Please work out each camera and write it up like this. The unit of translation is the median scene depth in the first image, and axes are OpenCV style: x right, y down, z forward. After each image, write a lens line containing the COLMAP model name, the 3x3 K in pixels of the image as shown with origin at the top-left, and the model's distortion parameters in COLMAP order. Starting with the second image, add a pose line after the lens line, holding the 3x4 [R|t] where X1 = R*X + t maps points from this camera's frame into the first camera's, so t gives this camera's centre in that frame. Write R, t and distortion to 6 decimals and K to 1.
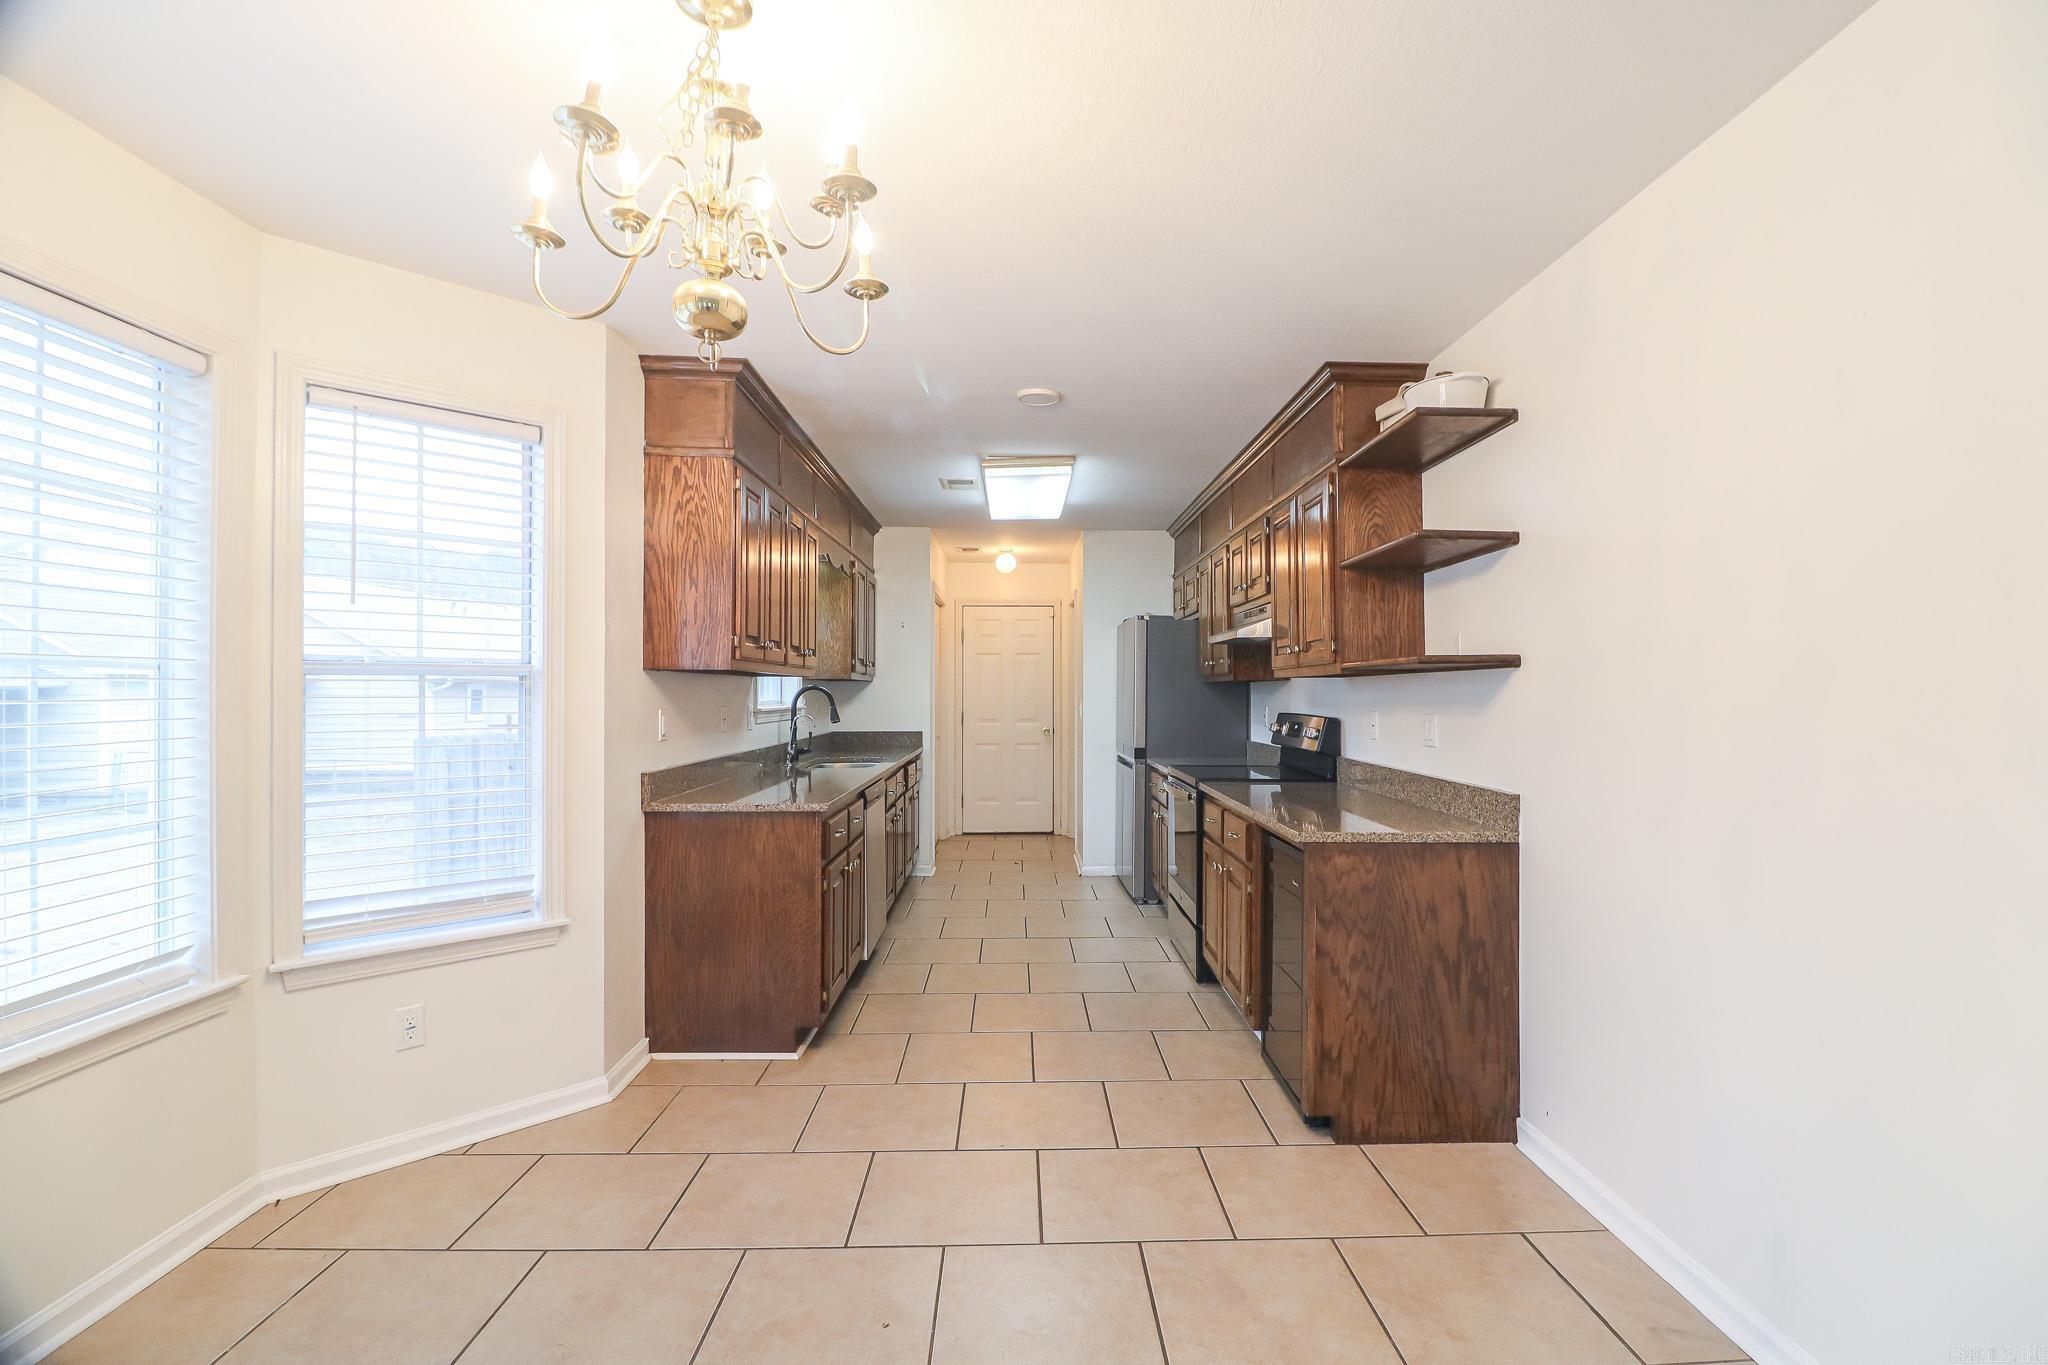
lens RADIAL K [[956.8, 0, 1064.4], [0, 956.8, 685.0], [0, 0, 1]] dist [-0.000882, -0.021997]
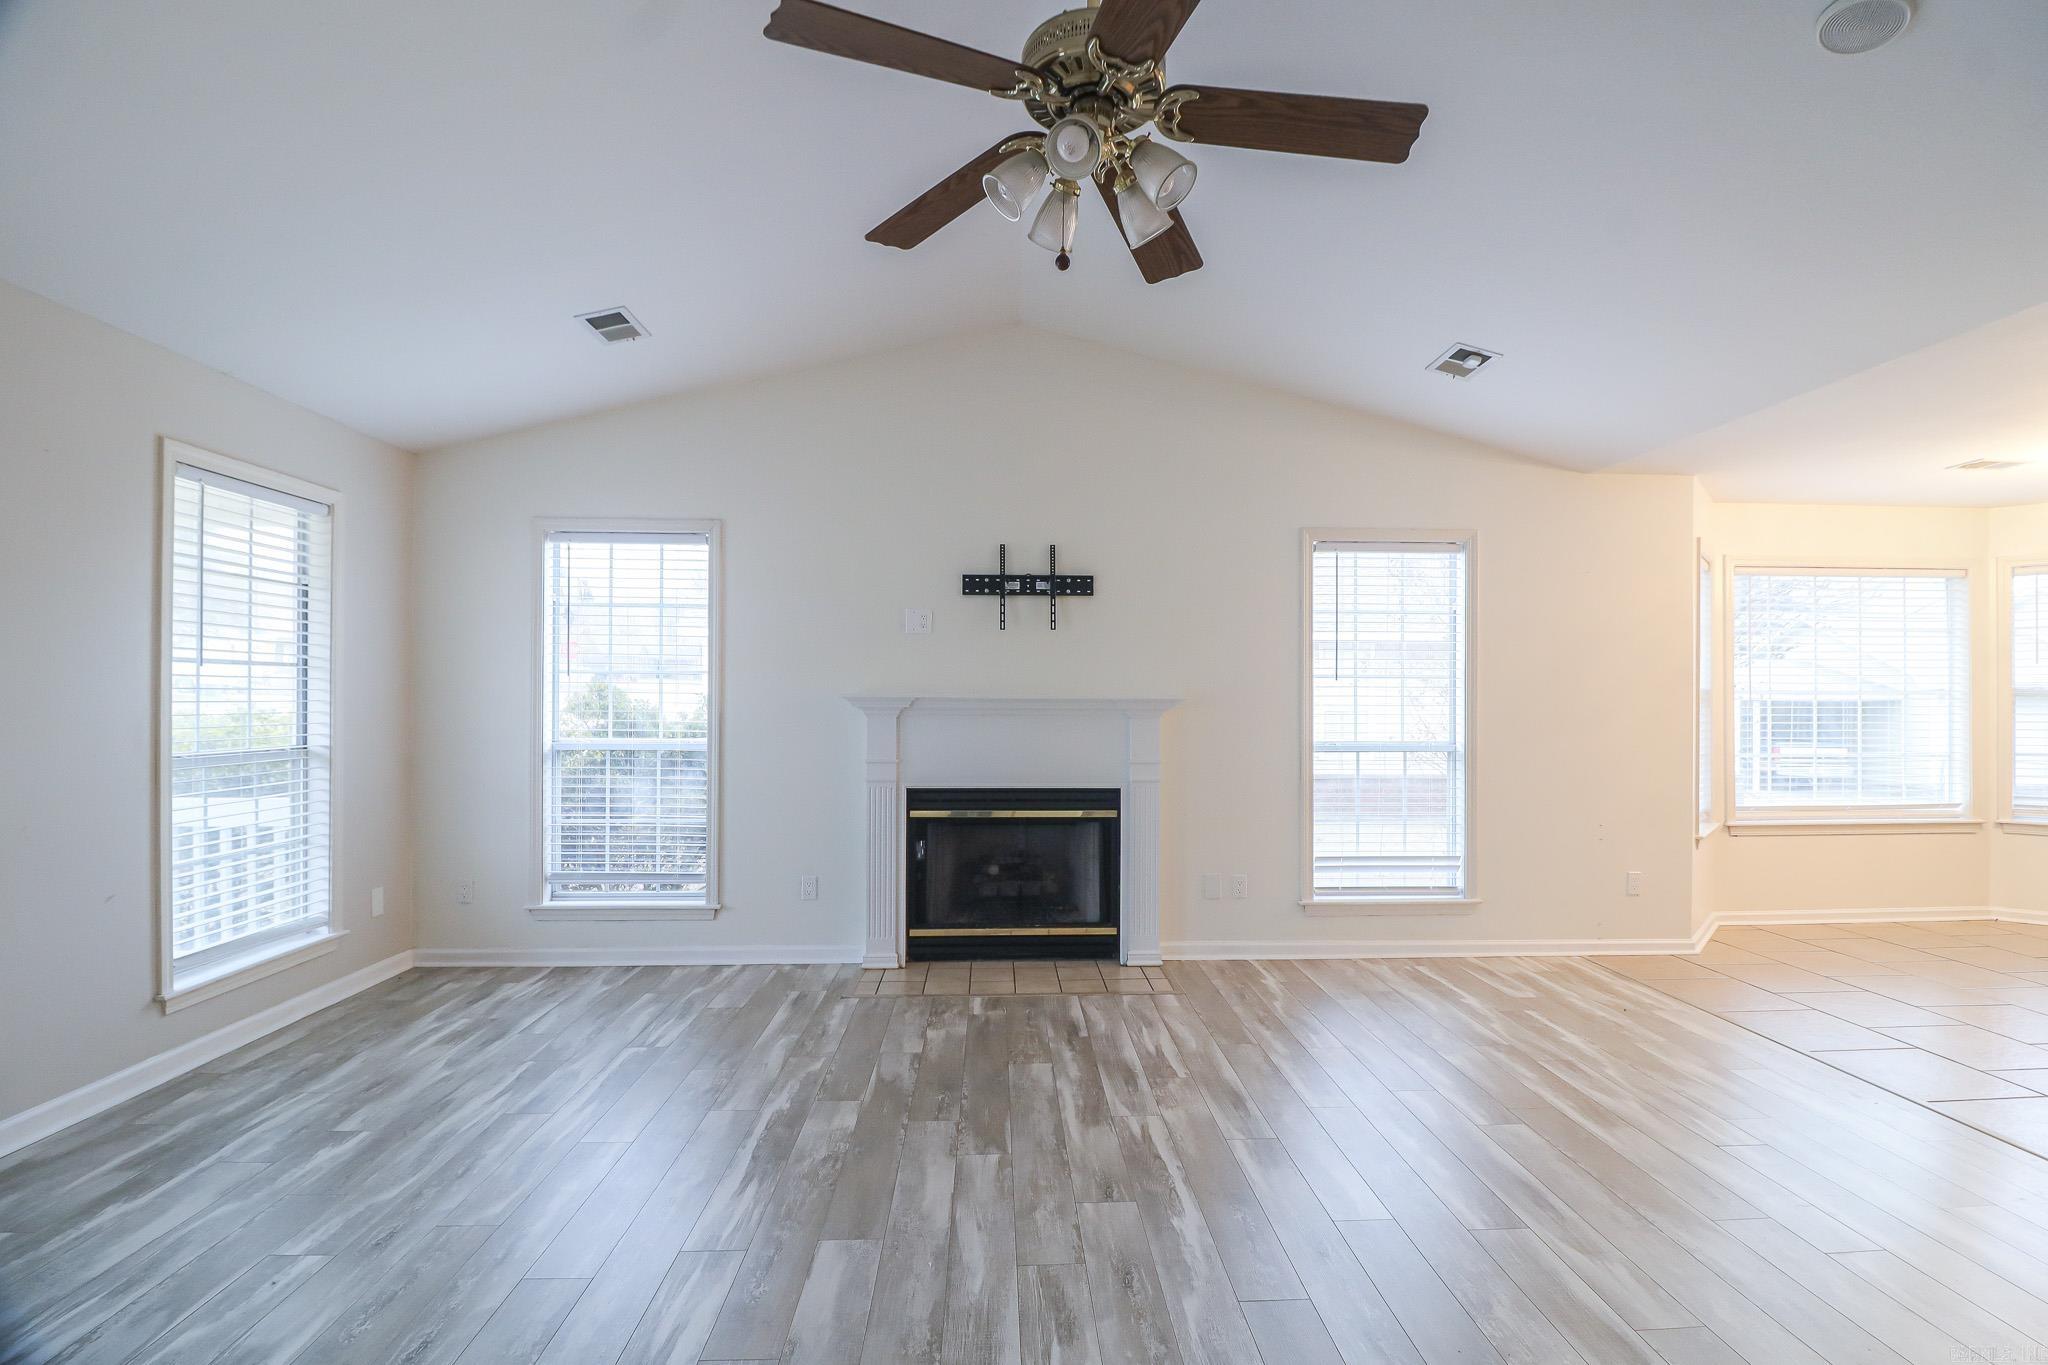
lens RADIAL K [[982.8, 0, 1042.3], [0, 982.8, 699.6], [0, 0, 1]] dist [0.002184, -0.019736]
pose [[-0.007411, -0.002202, -0.999970, 1.134431], [0.006543, 0.999976, -0.002251, -0.009274], [0.999951, -0.006560, -0.007397, -0.974676]]
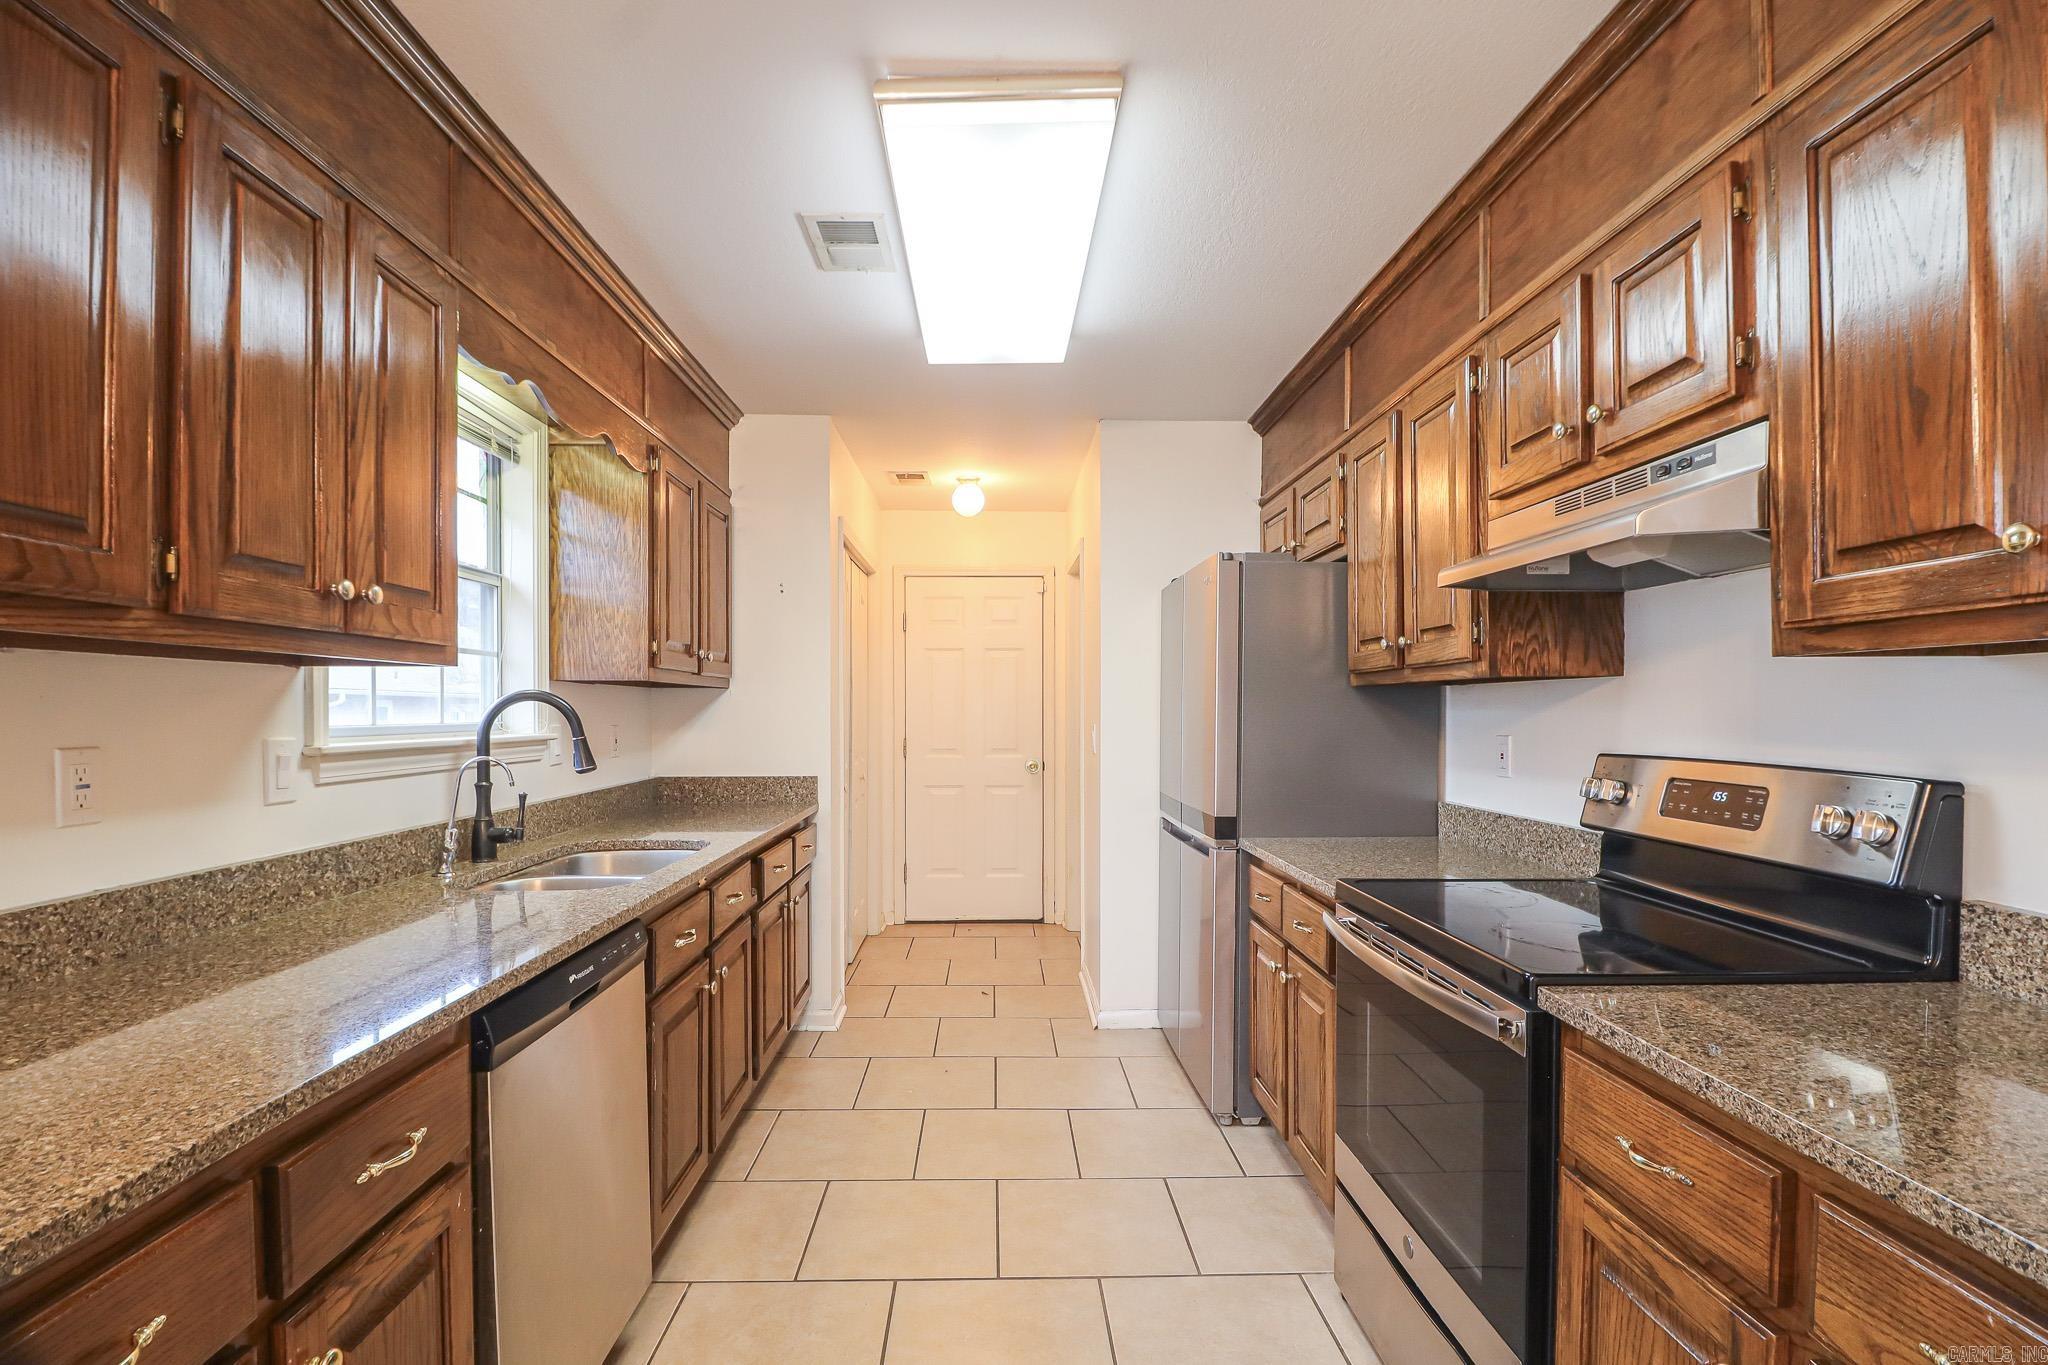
lens RADIAL K [[982.8, 0, 1042.3], [0, 982.8, 699.6], [0, 0, 1]] dist [0.002184, -0.019736]
pose [[0.999999, -0.001167, -0.000980, -0.029809], [0.001166, 0.999998, -0.001288, 0.008551], [0.000982, 0.001287, 0.999999, 0.850558]]
